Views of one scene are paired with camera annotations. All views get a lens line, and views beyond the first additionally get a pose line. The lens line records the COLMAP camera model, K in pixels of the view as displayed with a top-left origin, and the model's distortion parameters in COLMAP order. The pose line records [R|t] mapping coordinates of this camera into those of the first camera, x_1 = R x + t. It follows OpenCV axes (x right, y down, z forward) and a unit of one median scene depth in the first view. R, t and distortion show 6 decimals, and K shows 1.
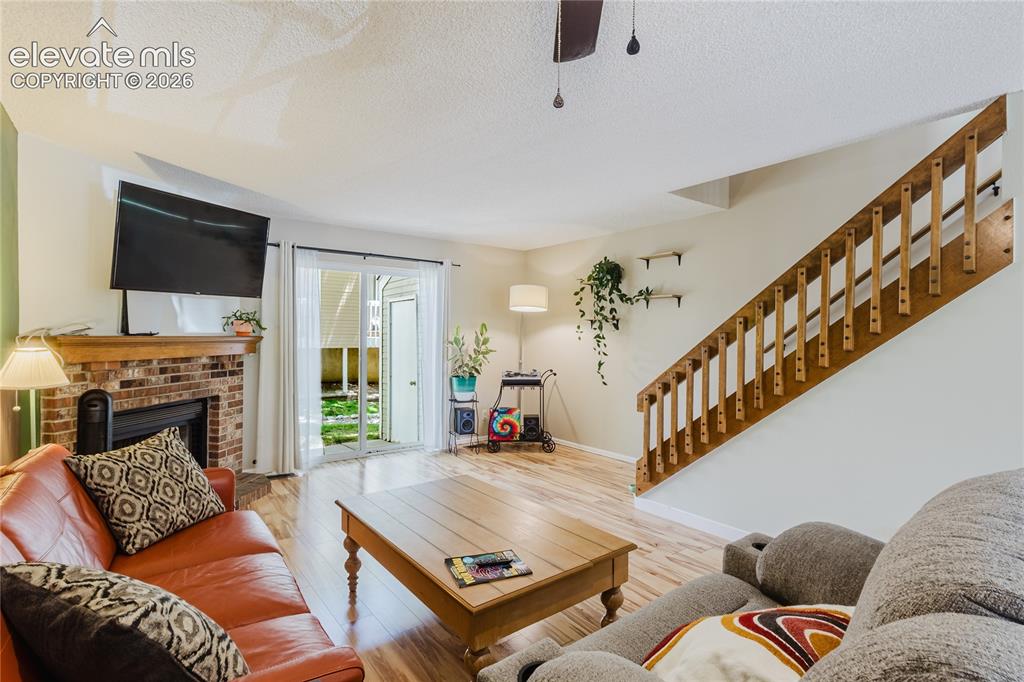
lens RADIAL K [[504.6, 0, 516.0], [0, 504.6, 337.6], [0, 0, 1]] dist [0.000041, -0.000039]
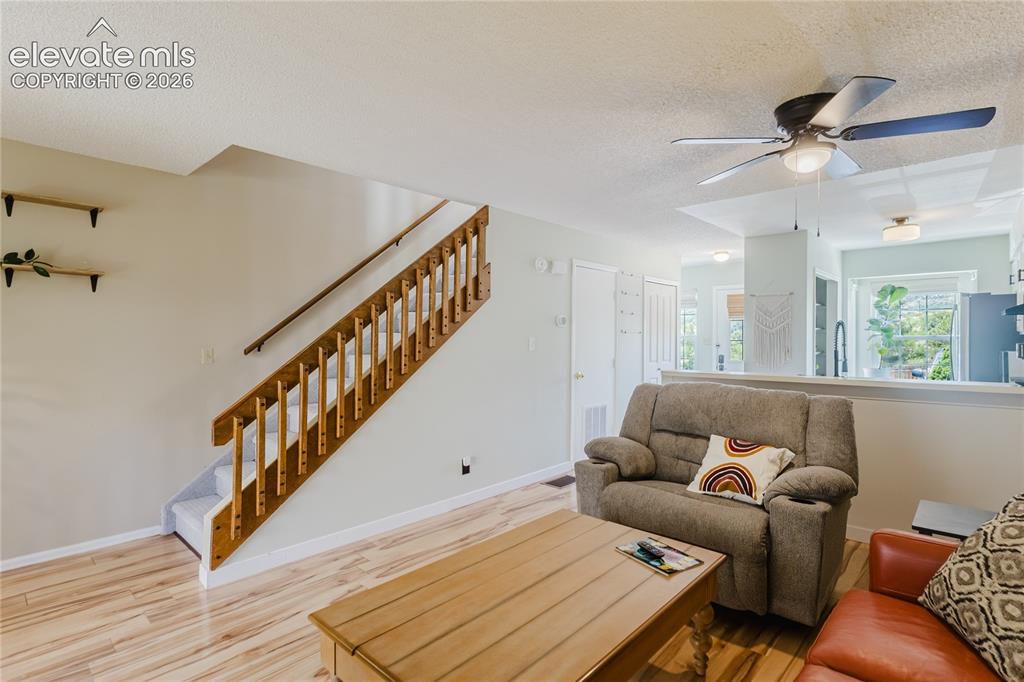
lens RADIAL K [[504.6, 0, 511.5], [0, 504.6, 341.4], [0, 0, 1]] dist [0.000041, -0.000039]
pose [[-0.177743, -0.008774, 0.984038, -0.473949], [0.001827, 0.999956, 0.009246, -0.000459], [-0.984075, 0.003442, -0.177719, 0.681900]]
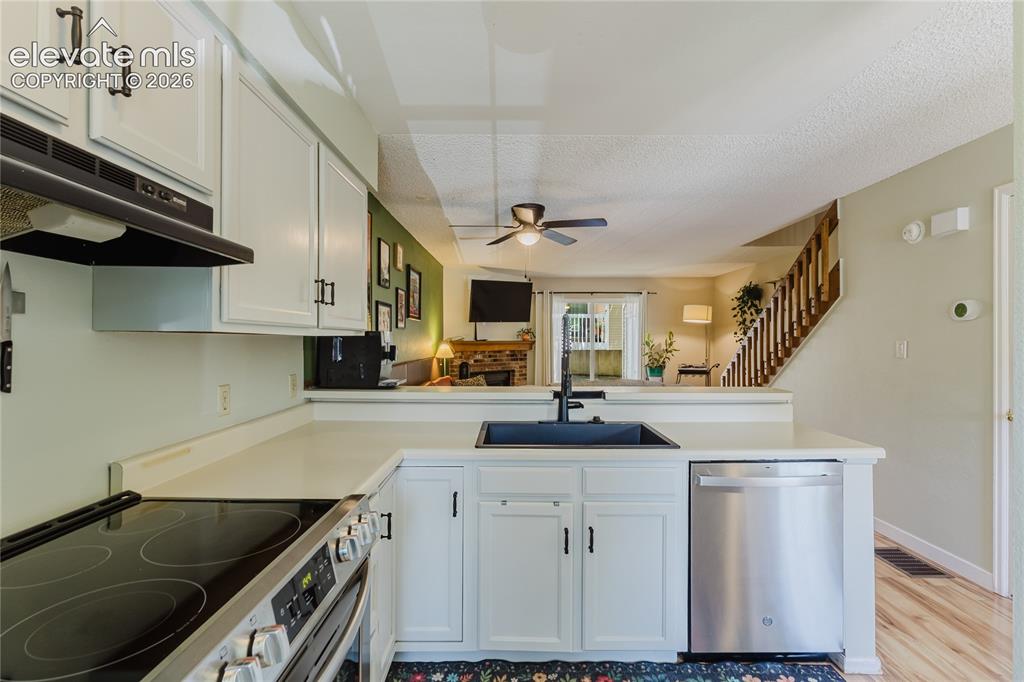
lens RADIAL K [[471.1, 0, 511.4], [0, 471.1, 339.2], [0, 0, 1]] dist [-0.000752, -0.000230]
pose [[0.789026, -0.007704, -0.614312, 0.618878], [0.003095, 0.999959, -0.008565, 0.006607], [0.614353, 0.004857, 0.789017, -0.557342]]
